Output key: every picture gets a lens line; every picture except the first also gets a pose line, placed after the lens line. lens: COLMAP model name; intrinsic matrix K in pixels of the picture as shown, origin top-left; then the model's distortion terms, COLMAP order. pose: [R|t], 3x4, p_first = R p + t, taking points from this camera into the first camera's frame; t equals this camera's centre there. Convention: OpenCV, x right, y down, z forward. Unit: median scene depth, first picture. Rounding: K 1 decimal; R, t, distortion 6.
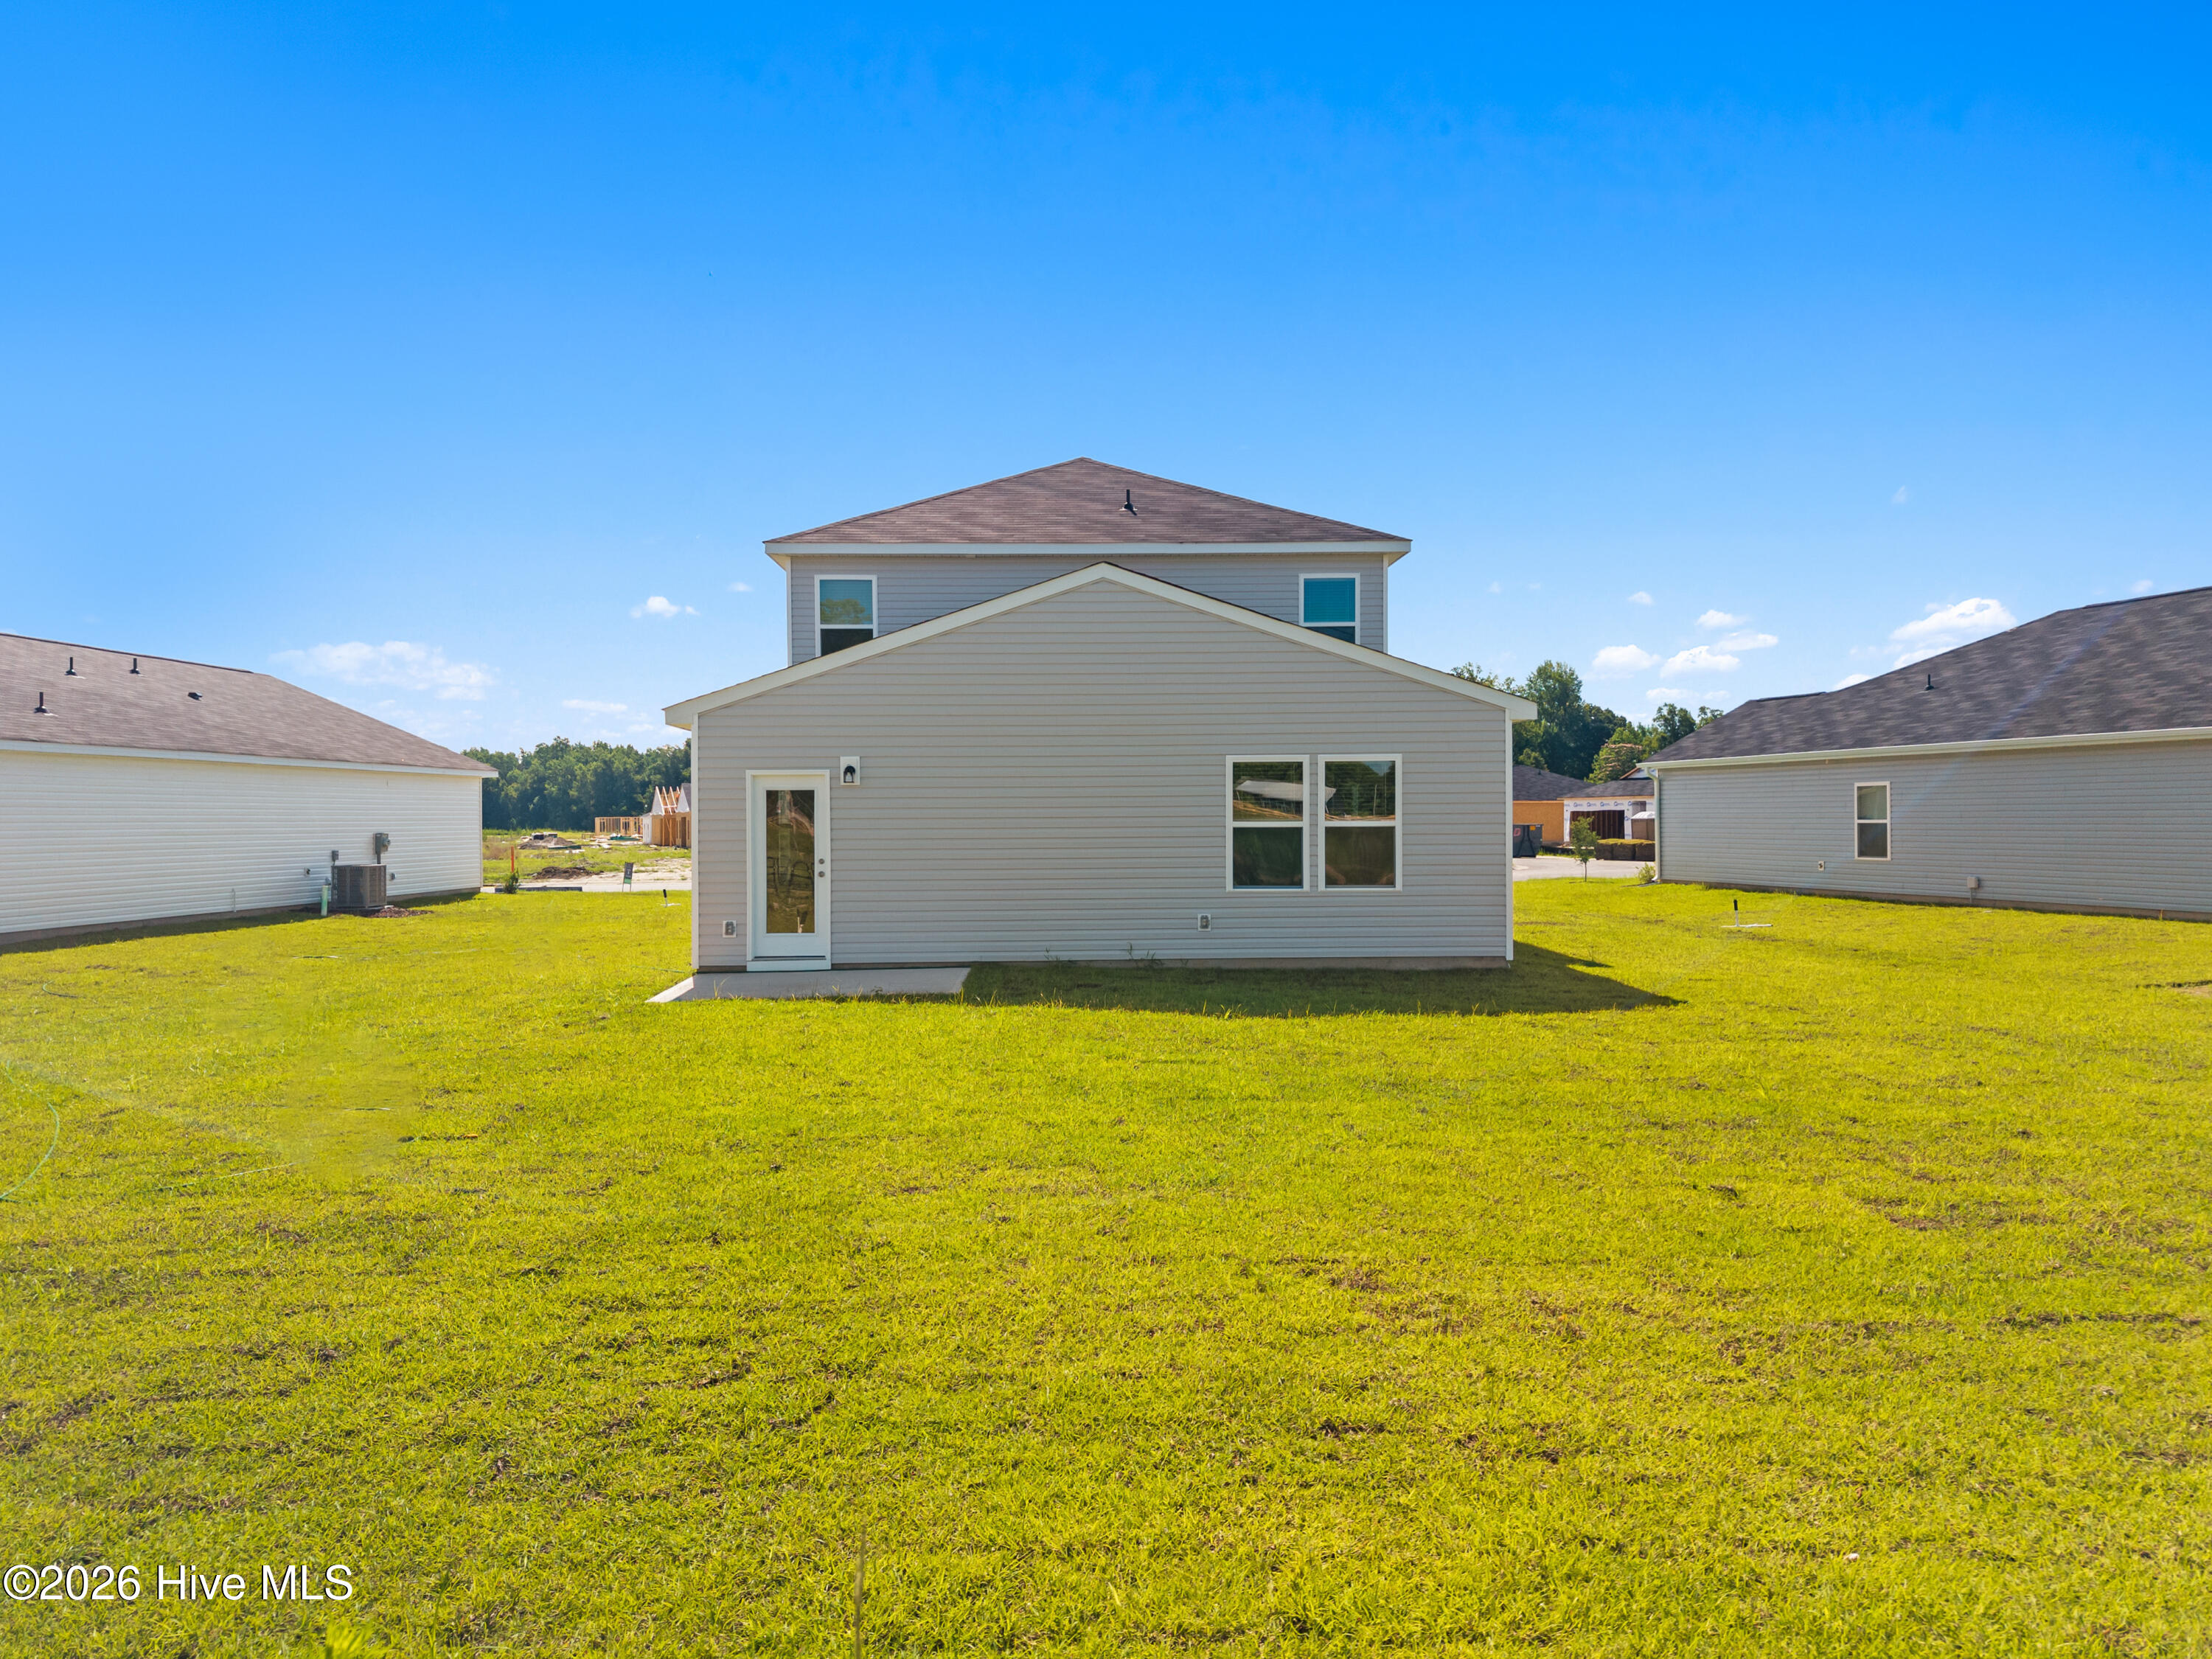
lens RADIAL K [[1521.0, 0, 1106.0], [0, 1521.0, 829.5], [0, 0, 1]] dist [0.007859, 0.001390]
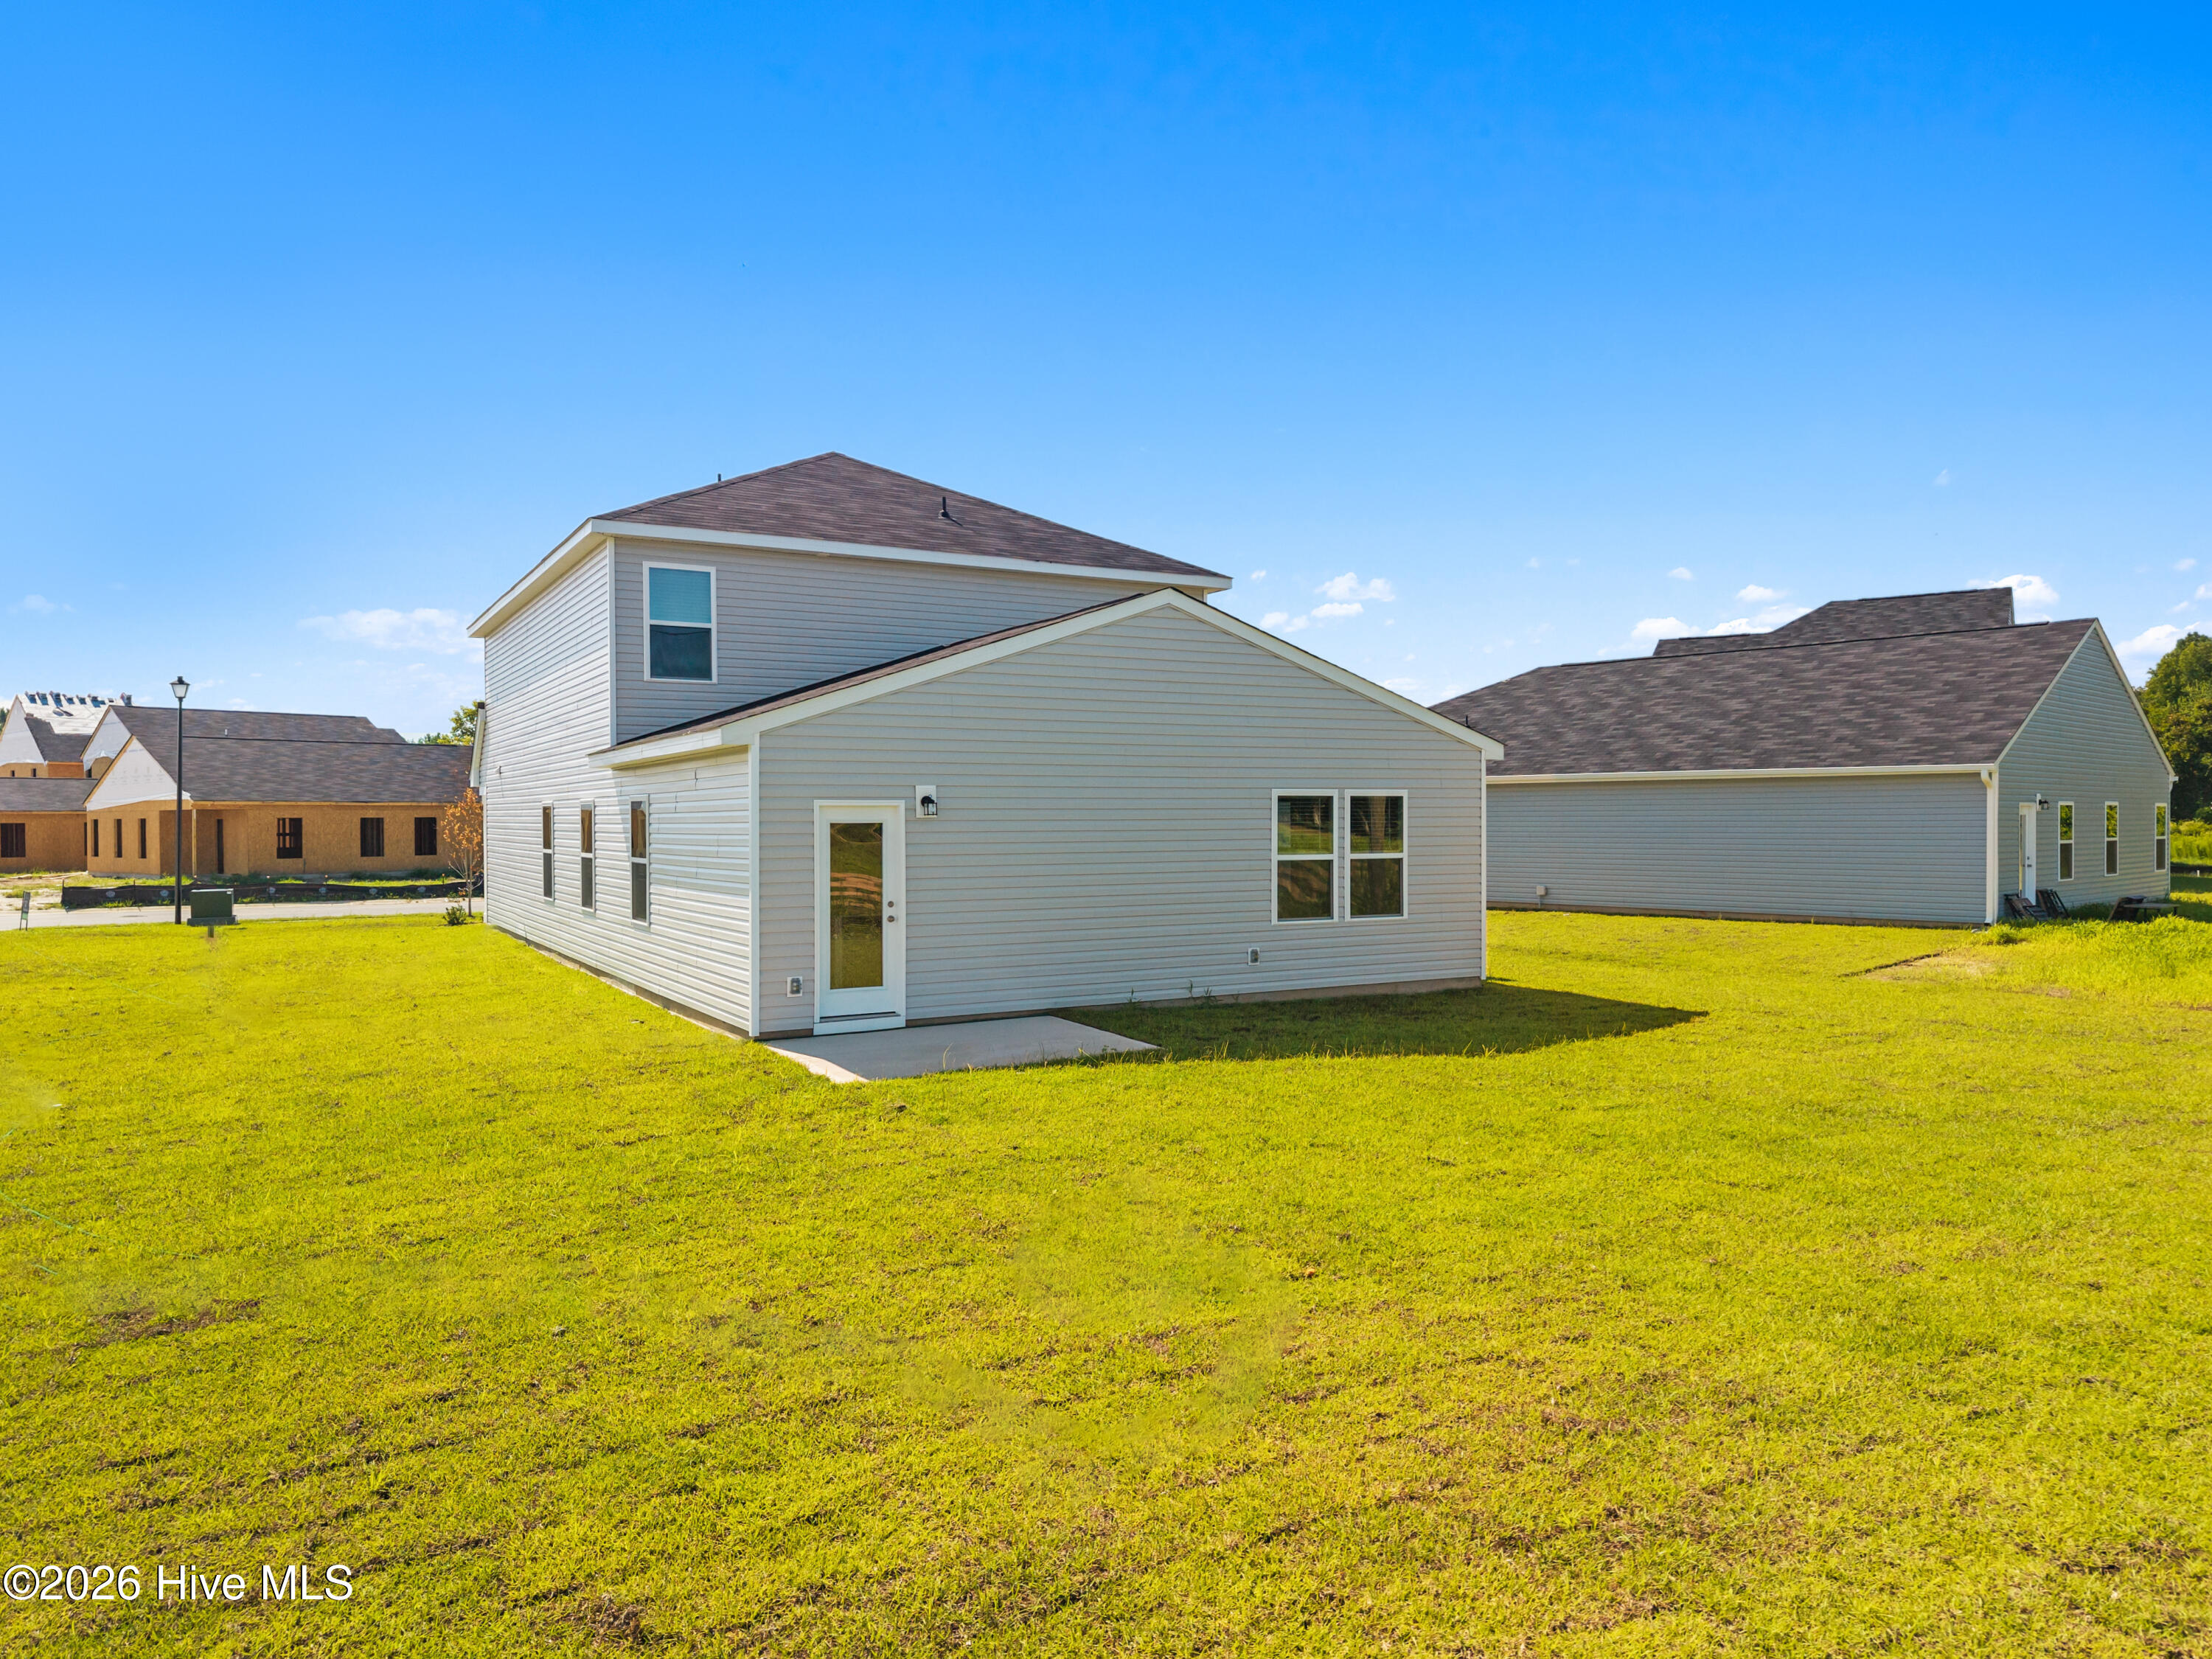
lens RADIAL K [[1521.0, 0, 1106.0], [0, 1521.0, 829.5], [0, 0, 1]] dist [0.007859, 0.001390]
pose [[0.879256, -0.000272, 0.476349, -0.495589], [0.000498, 1.000000, -0.000347, -0.021834], [-0.476349, 0.000542, 0.879256, 0.169459]]
